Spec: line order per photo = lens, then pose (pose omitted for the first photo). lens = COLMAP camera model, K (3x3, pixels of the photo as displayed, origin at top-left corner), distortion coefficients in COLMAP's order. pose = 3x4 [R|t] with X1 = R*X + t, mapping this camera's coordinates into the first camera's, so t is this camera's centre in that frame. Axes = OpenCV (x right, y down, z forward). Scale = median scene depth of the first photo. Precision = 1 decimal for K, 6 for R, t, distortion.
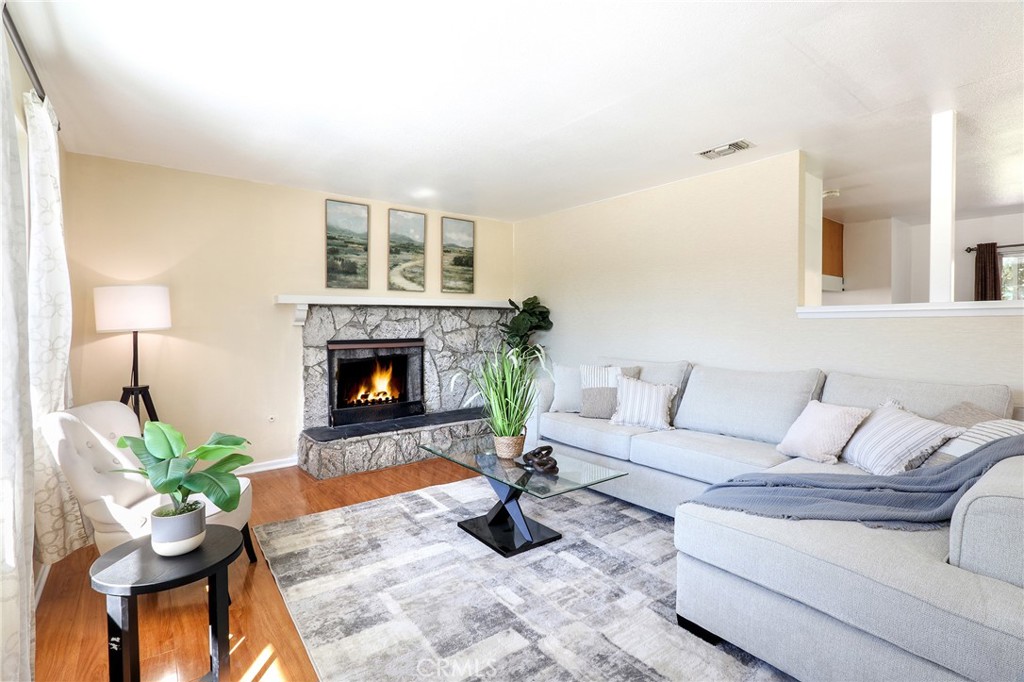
lens RADIAL K [[483.5, 0, 520.8], [0, 483.5, 326.1], [0, 0, 1]] dist [-0.013268, 0.001863]
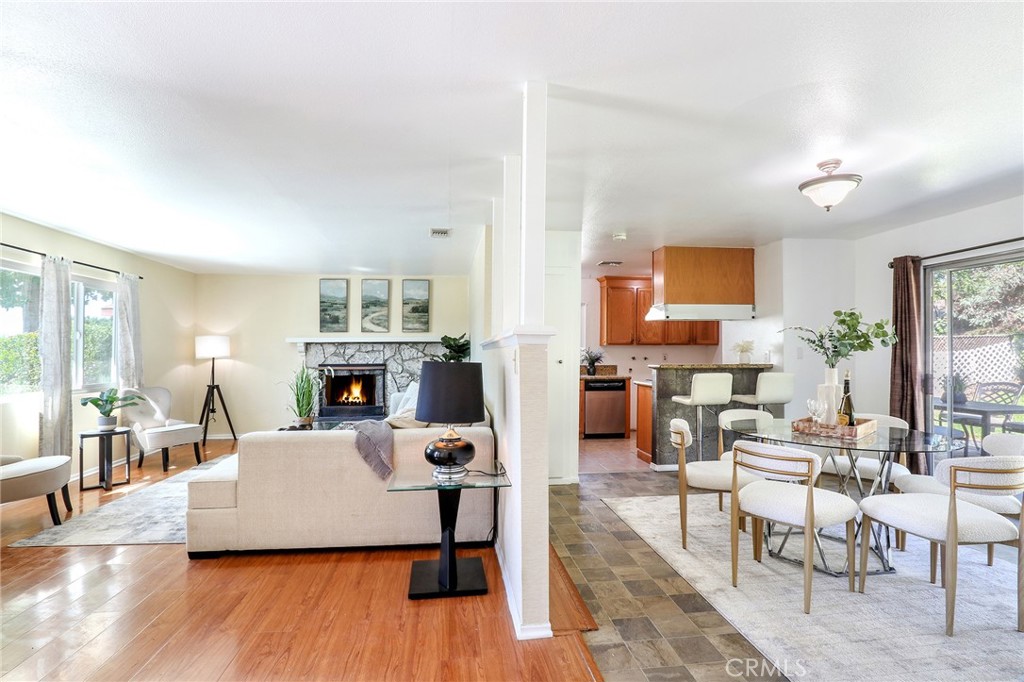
lens RADIAL K [[483.5, 0, 509.1], [0, 483.5, 341.1], [0, 0, 1]] dist [-0.013268, 0.001863]
pose [[0.855096, -0.013982, -0.518282, 0.931899], [-0.001563, 0.999562, -0.029545, -0.001514], [0.518468, 0.026073, 0.854700, -0.071566]]
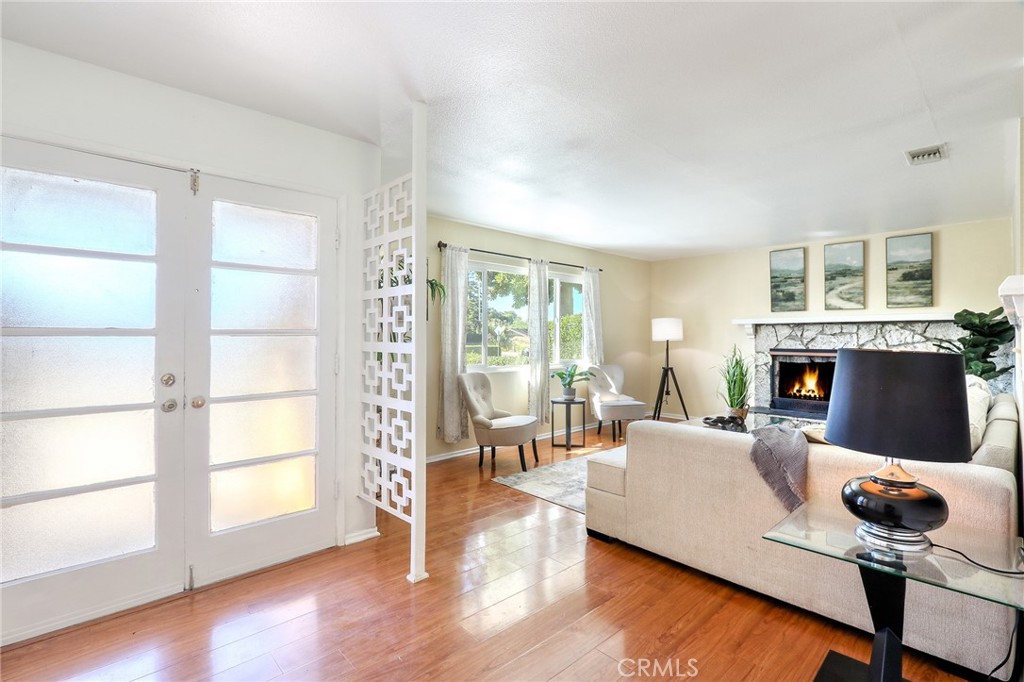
lens RADIAL K [[483.5, 0, 505.1], [0, 483.5, 327.7], [0, 0, 1]] dist [-0.013268, 0.001863]
pose [[0.092411, -0.015601, -0.995599, 0.891428], [-0.008449, 0.999829, -0.016452, -0.001923], [0.995685, 0.009933, 0.092263, 0.063040]]
